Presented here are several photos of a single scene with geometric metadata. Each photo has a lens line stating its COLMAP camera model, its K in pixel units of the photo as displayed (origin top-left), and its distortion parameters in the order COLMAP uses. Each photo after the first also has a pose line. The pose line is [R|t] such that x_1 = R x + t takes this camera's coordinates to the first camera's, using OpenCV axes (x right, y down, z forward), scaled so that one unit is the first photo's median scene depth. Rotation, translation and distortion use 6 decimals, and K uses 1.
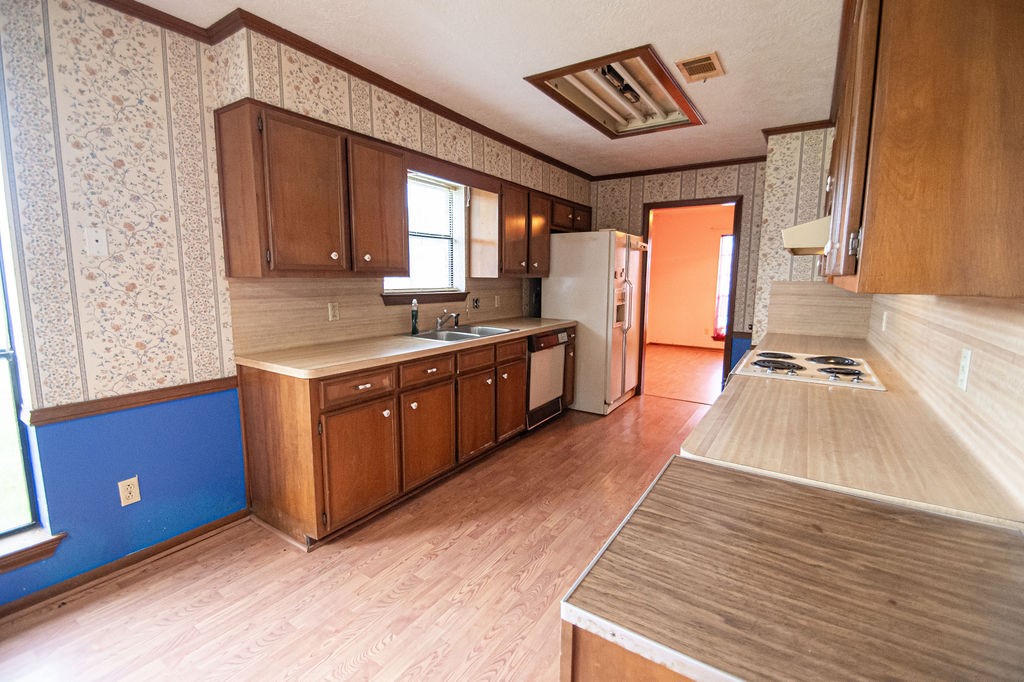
lens RADIAL K [[450.4, 0, 514.4], [0, 450.4, 336.9], [0, 0, 1]] dist [-0.007769, -0.005062]
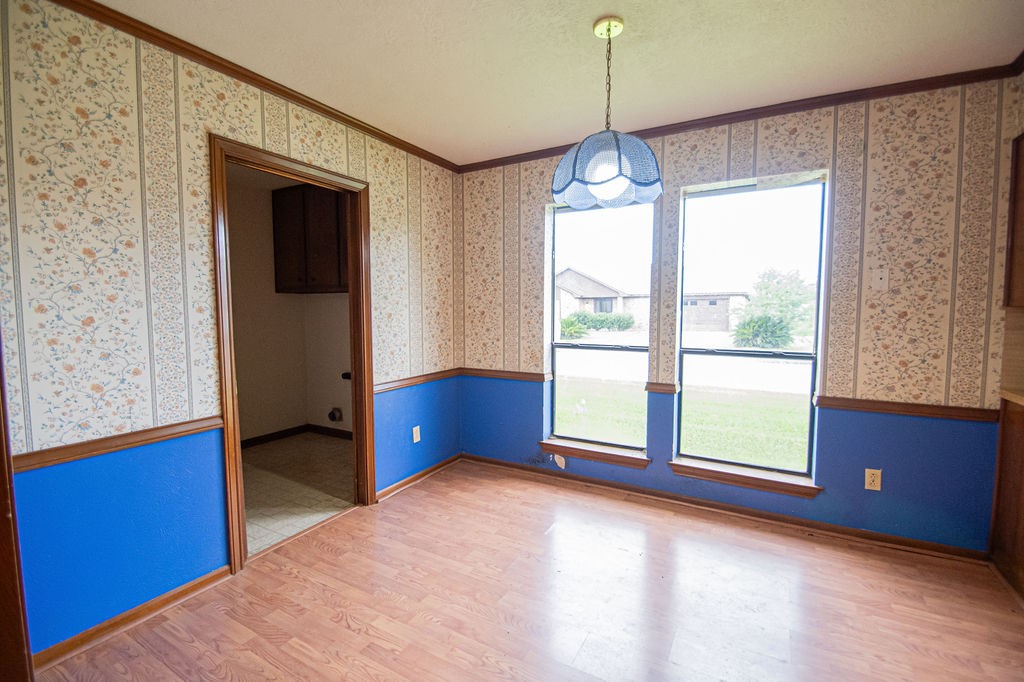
lens RADIAL K [[450.4, 0, 512.0], [0, 450.4, 337.7], [0, 0, 1]] dist [-0.007769, -0.005062]
pose [[0.072472, 0.068716, -0.995000, 0.254030], [-0.127749, 0.990046, 0.059069, 0.012993], [0.989155, 0.122829, 0.080529, -0.127804]]
